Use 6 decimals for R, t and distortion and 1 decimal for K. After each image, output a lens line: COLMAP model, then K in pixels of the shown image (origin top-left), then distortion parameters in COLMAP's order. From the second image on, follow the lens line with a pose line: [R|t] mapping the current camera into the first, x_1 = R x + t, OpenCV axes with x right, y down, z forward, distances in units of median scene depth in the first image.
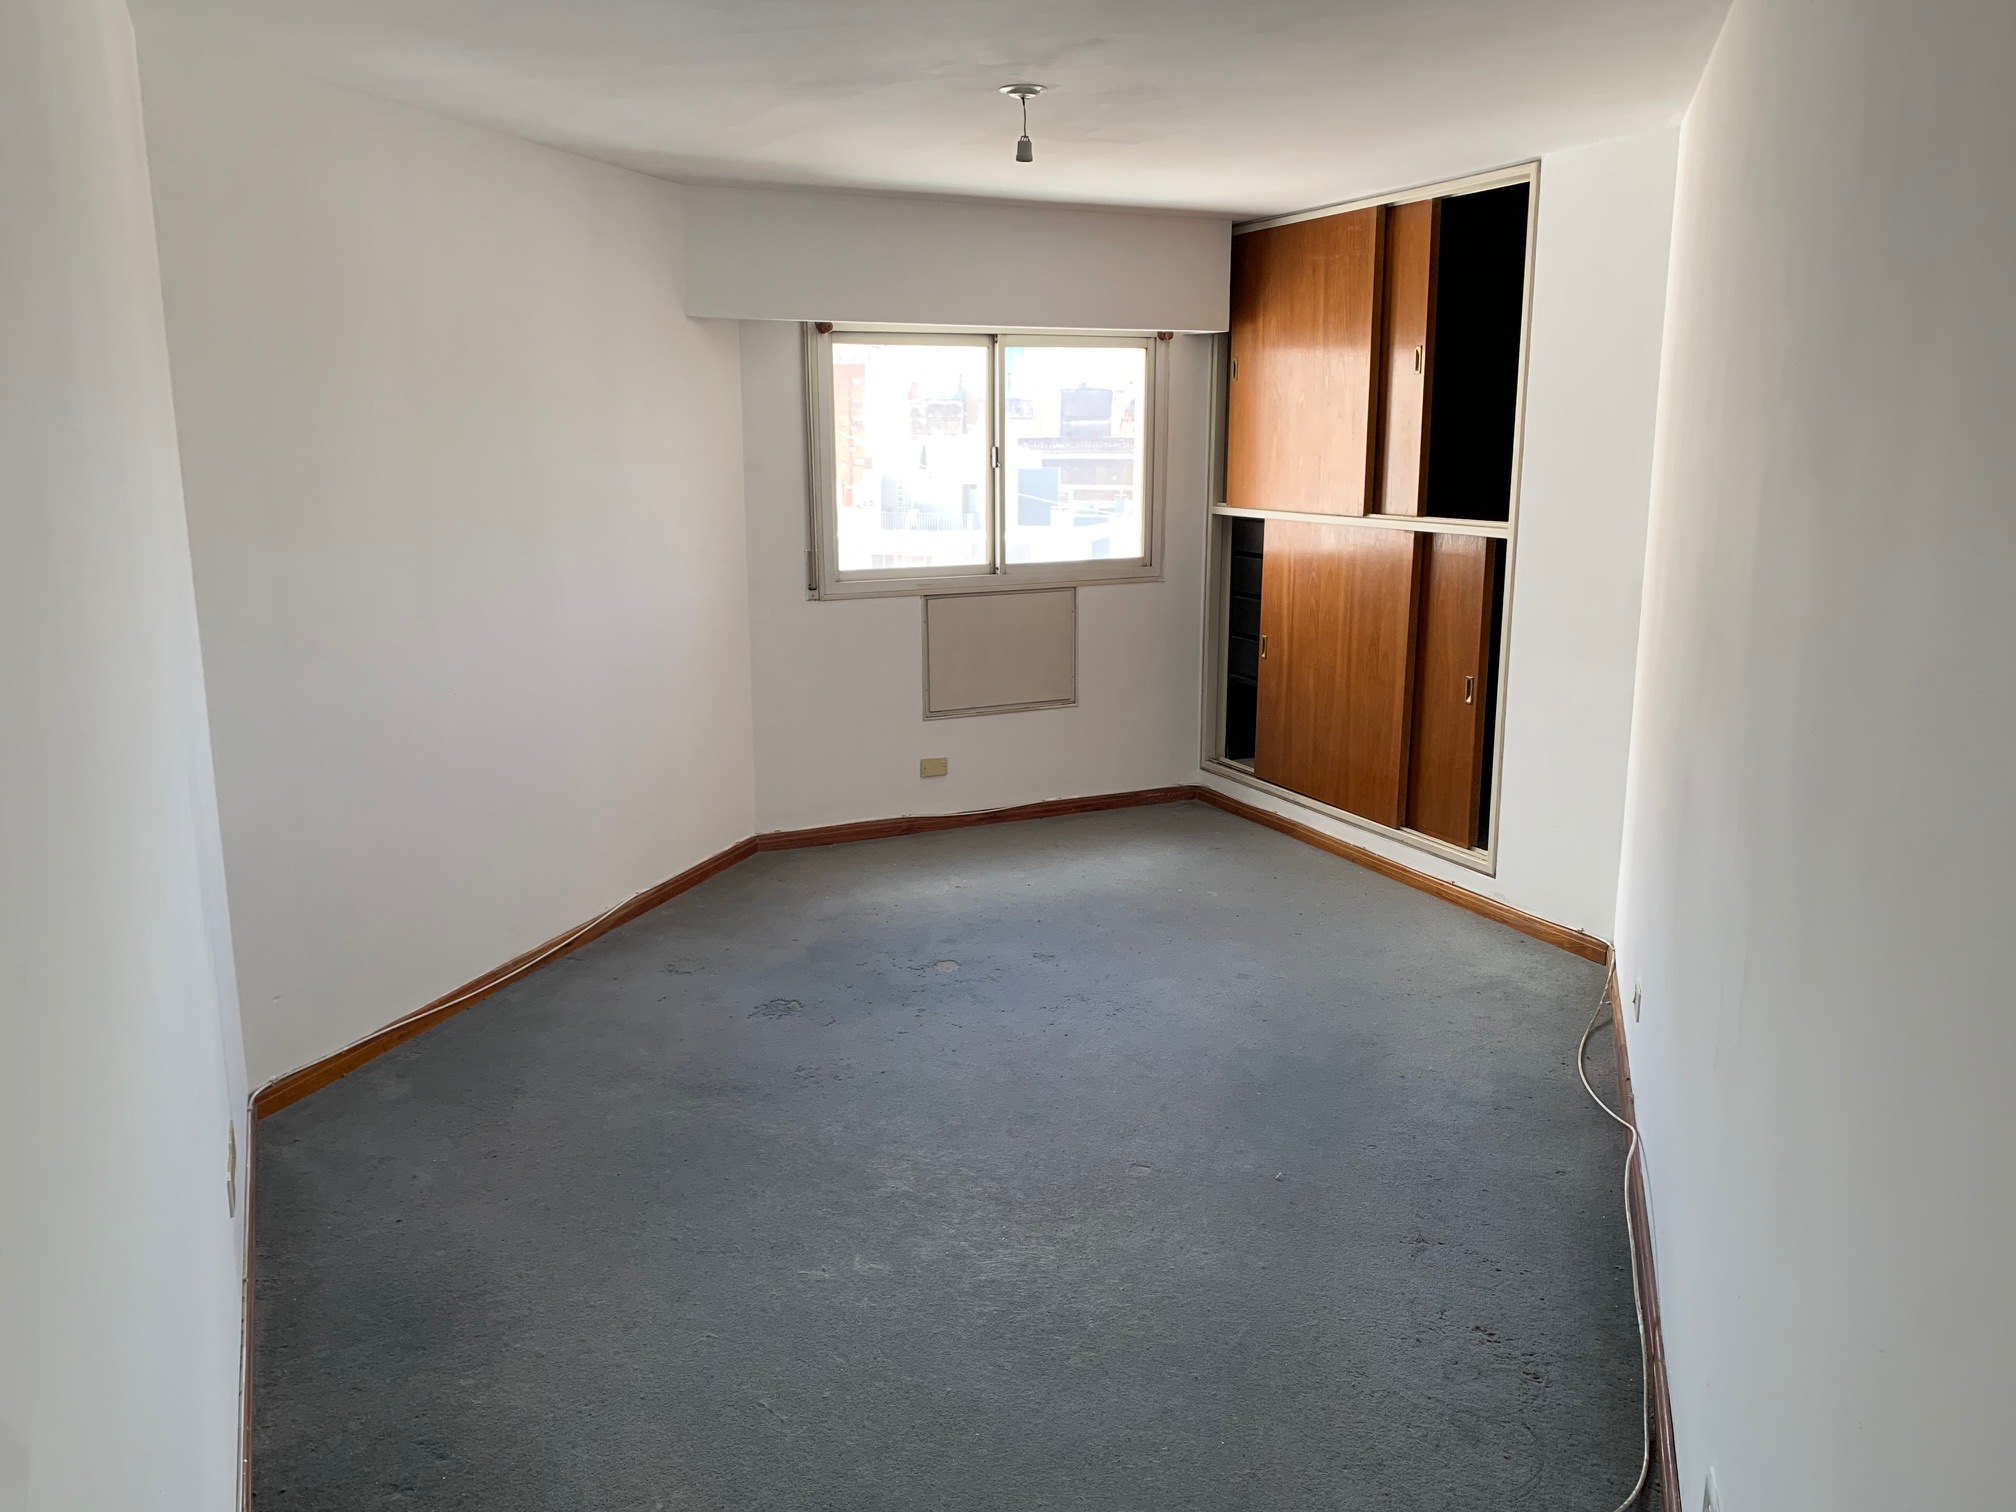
lens RADIAL K [[1499.8, 0, 1008.3], [0, 1499.8, 724.5], [0, 0, 1]] dist [-0.008002, -0.005383]
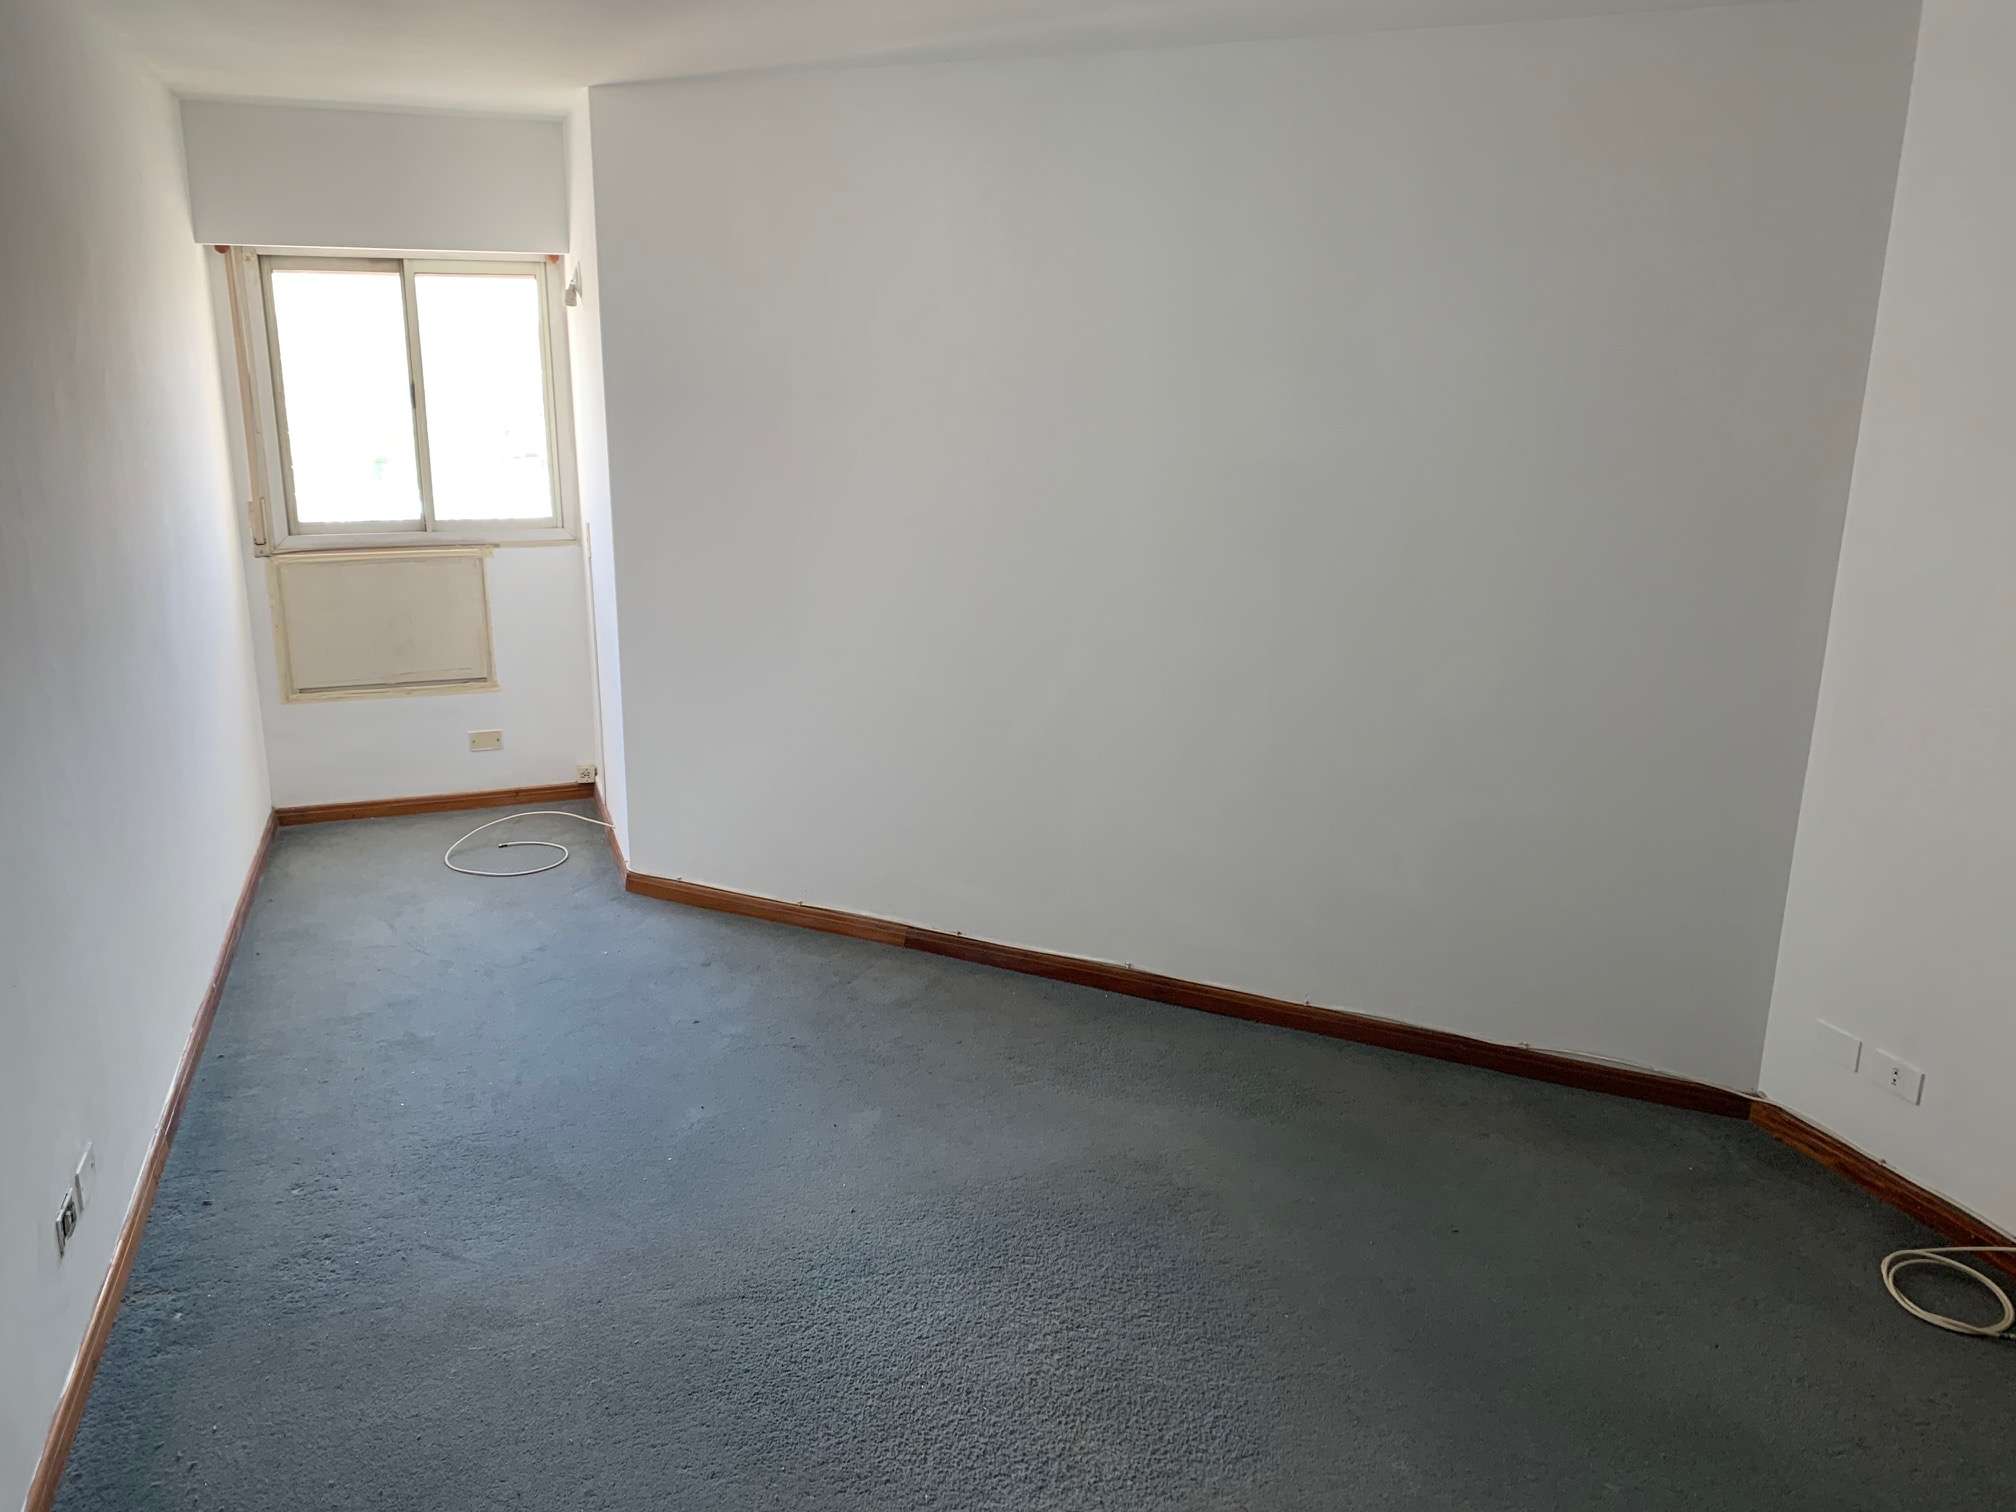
lens RADIAL K [[1499.8, 0, 1008.3], [0, 1499.8, 724.5], [0, 0, 1]] dist [-0.008002, -0.005383]
pose [[0.994588, 0.045022, -0.093641, 0.430867], [-0.042119, 0.998576, 0.032749, -0.029852], [0.094982, -0.028628, 0.995067, 0.146367]]
